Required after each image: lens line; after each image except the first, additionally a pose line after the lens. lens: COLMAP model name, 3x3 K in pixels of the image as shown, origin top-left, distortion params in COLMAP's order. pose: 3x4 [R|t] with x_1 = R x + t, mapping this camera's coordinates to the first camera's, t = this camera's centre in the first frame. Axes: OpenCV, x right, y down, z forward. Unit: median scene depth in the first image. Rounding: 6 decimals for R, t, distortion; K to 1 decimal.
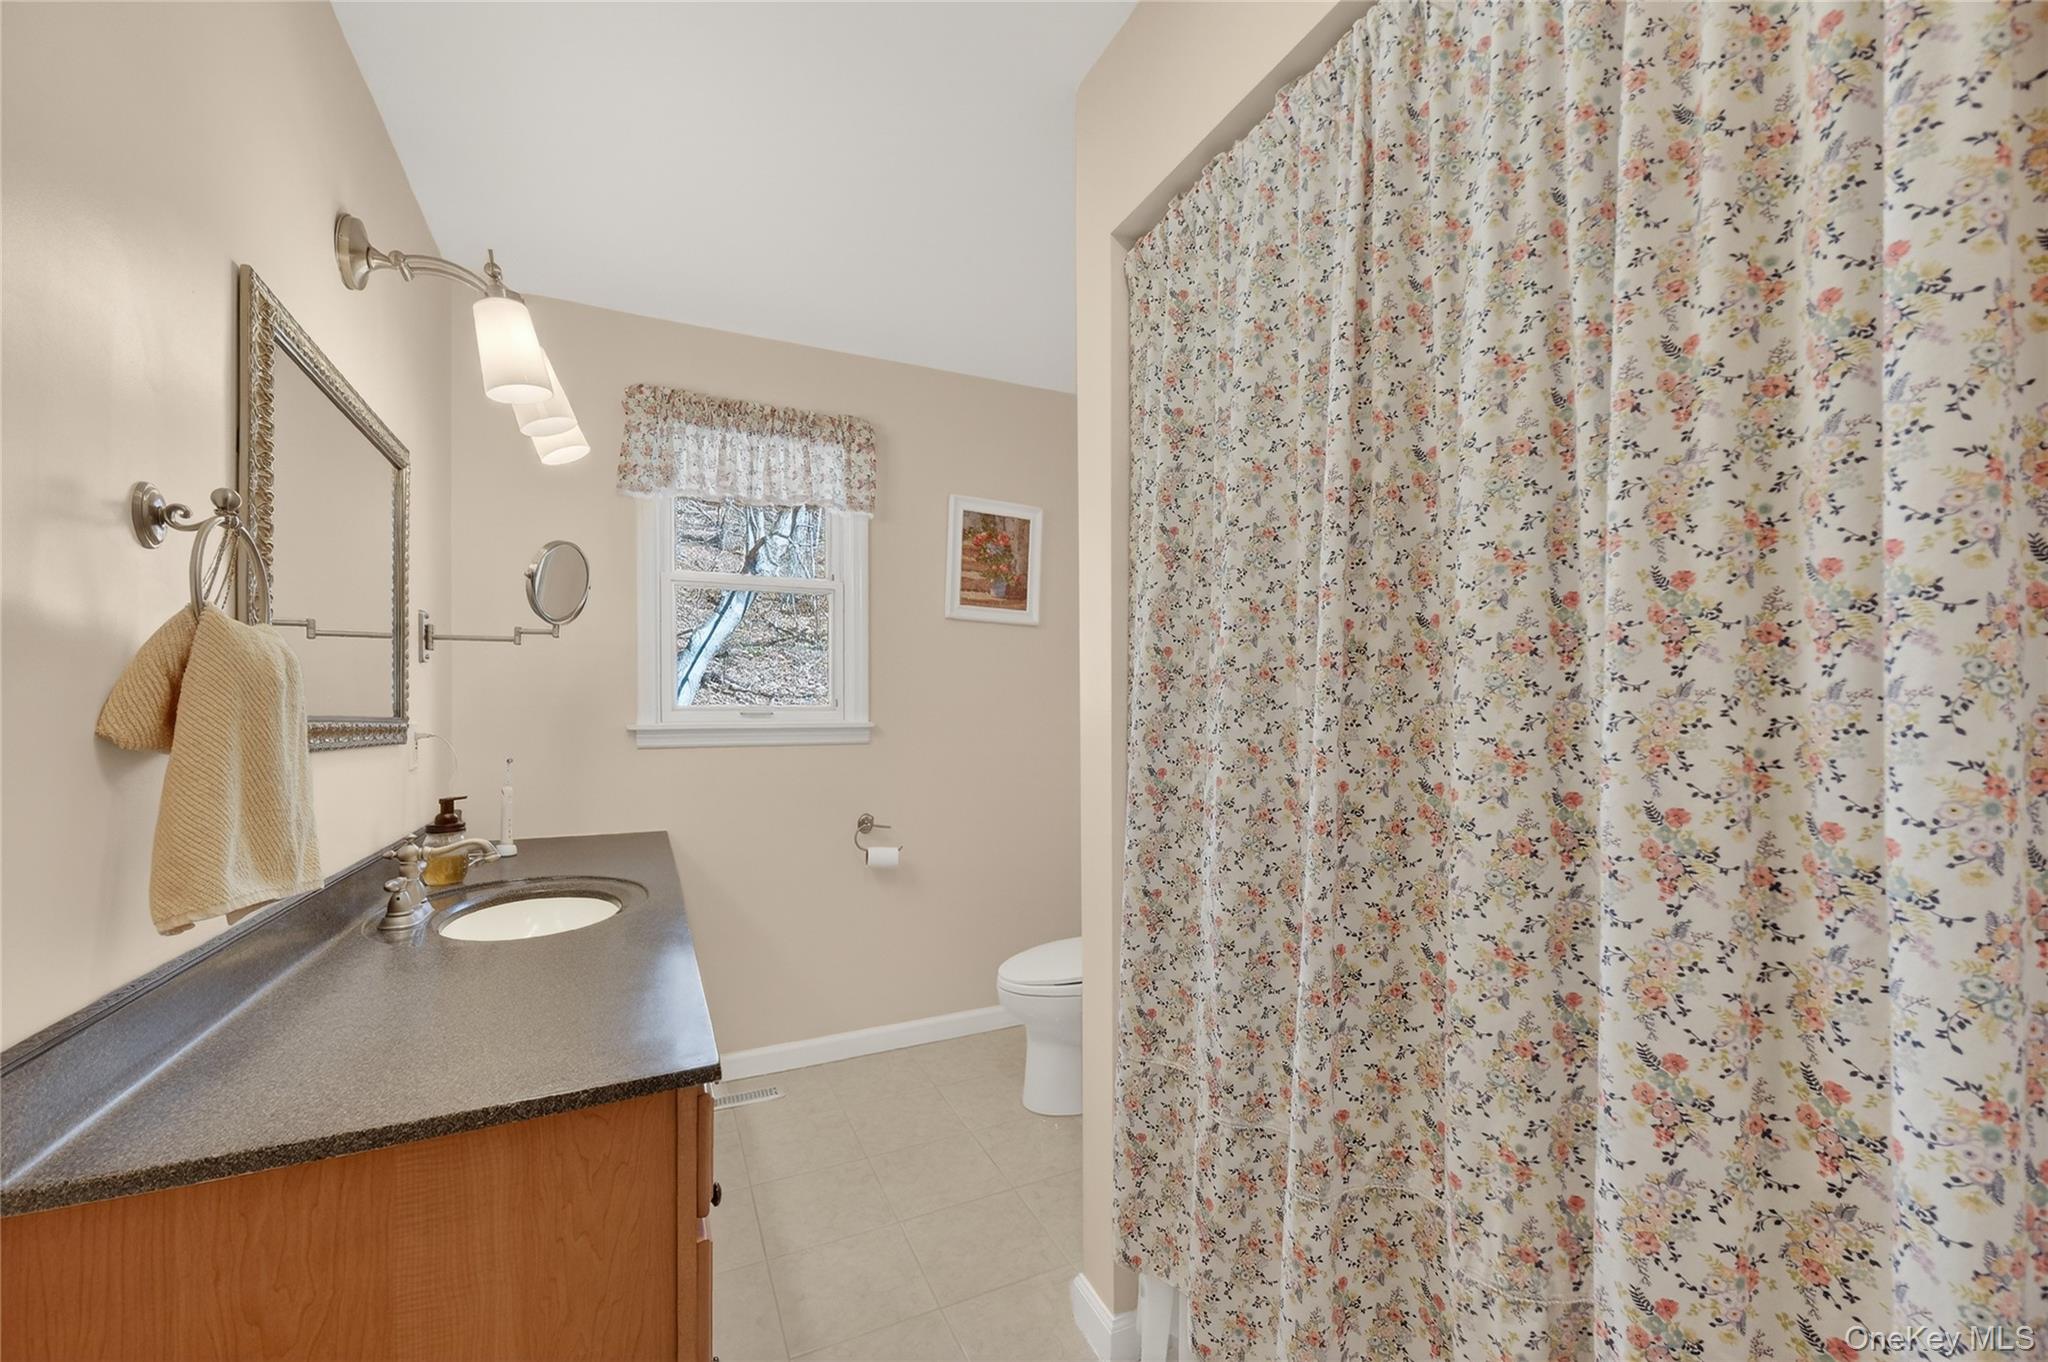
lens RADIAL K [[792.1, 0, 1024.1], [0, 792.1, 702.8], [0, 0, 1]] dist [-0.009133, 0.004548]
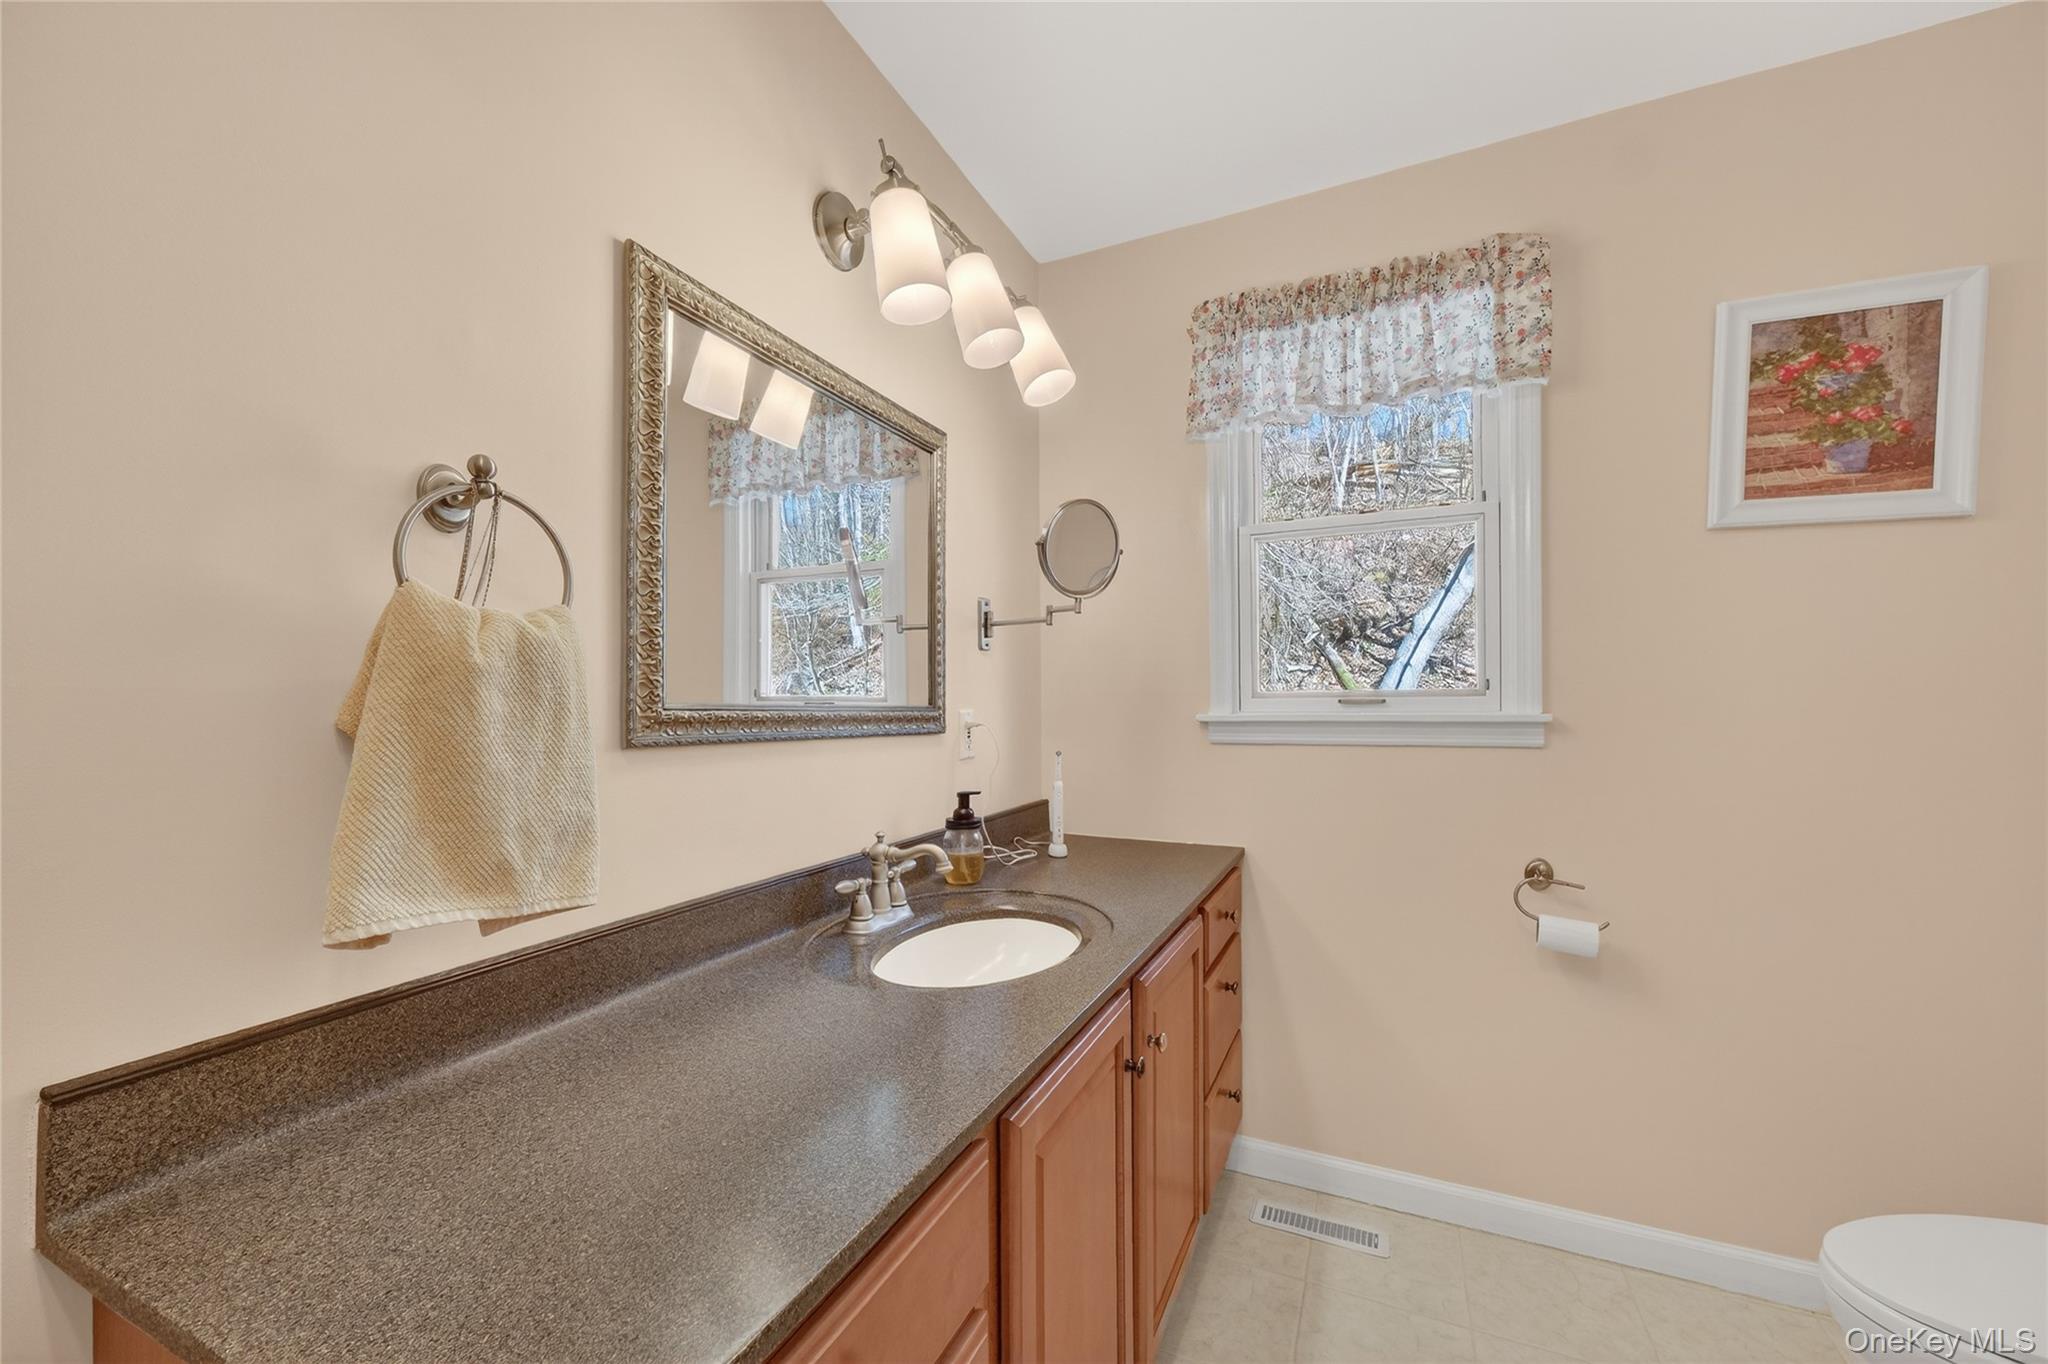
lens RADIAL K [[792.1, 0, 1024.1], [0, 792.1, 703.8], [0, 0, 1]] dist [-0.009133, 0.004548]
pose [[0.634739, -0.002278, -0.772723, 0.027237], [0.014922, 0.999845, 0.009310, 0.005165], [0.772582, -0.017440, 0.634675, 0.298383]]
